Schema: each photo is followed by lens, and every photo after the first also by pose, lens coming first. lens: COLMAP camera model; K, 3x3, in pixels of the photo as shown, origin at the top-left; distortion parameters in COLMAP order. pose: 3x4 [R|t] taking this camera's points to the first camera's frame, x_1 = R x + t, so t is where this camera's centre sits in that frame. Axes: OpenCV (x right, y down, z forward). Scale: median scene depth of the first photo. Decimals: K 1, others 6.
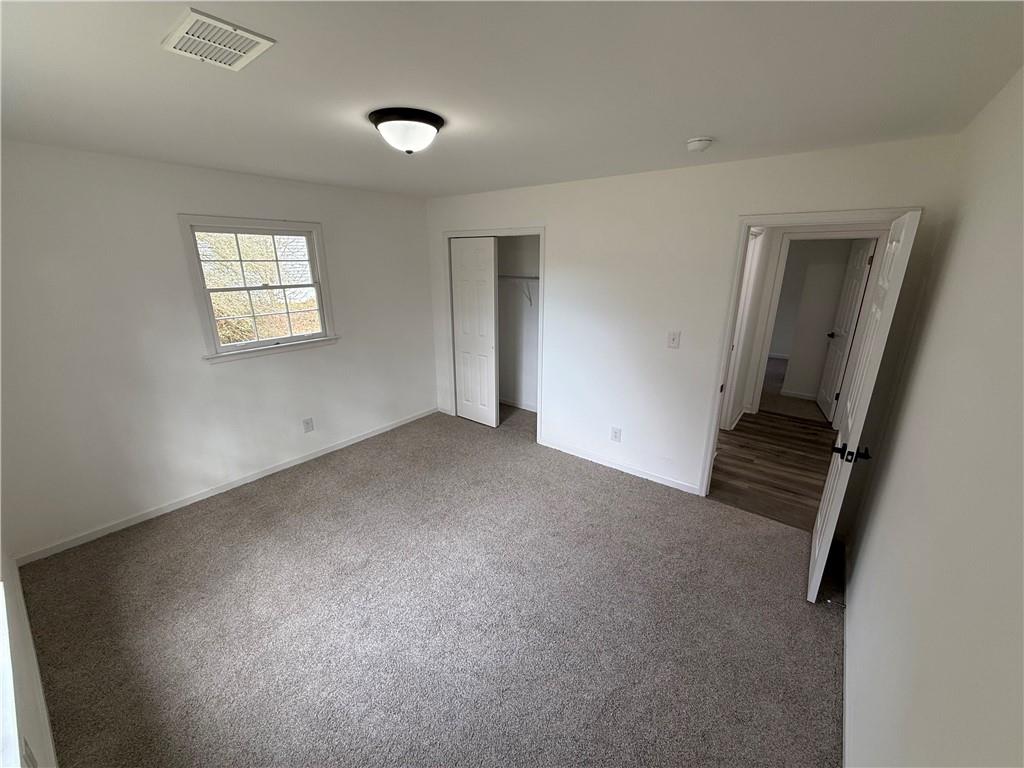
lens RADIAL K [[409.7, 0, 509.6], [0, 409.7, 381.6], [0, 0, 1]] dist [-0.006865, -0.000038]
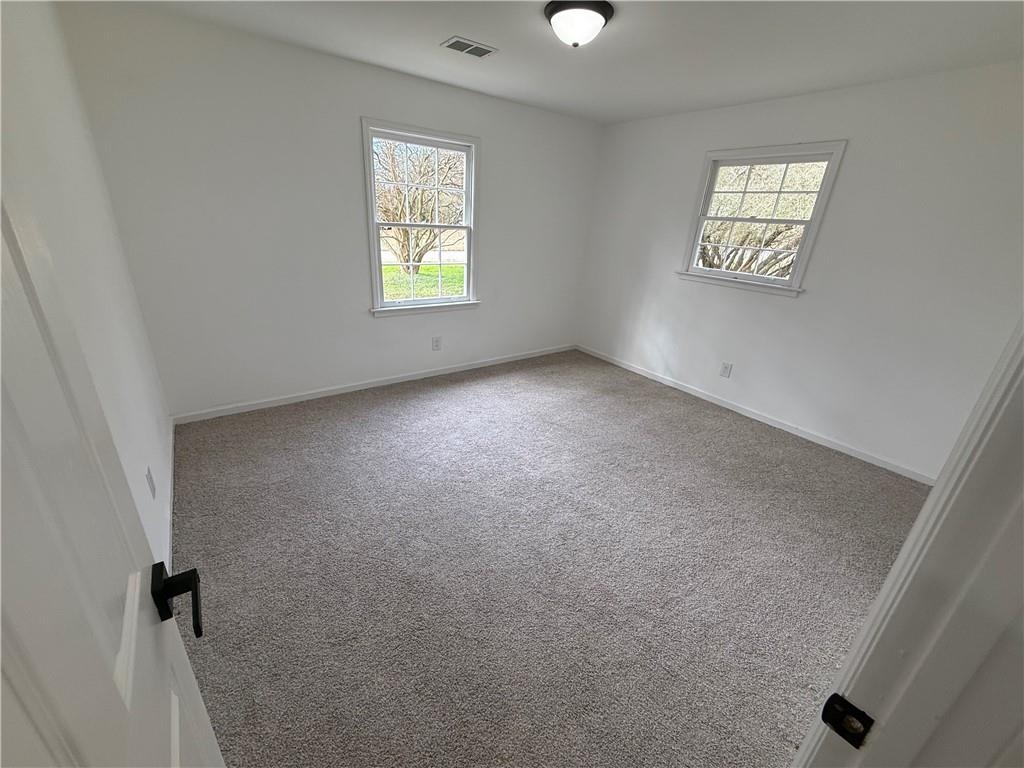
lens RADIAL K [[409.7, 0, 509.6], [0, 409.7, 381.6], [0, 0, 1]] dist [-0.006865, -0.000038]
pose [[-0.281460, 0.336820, -0.898517, 0.634436], [-0.328725, 0.845867, 0.420057, -0.129402], [0.901510, 0.413595, -0.127357, 0.804435]]
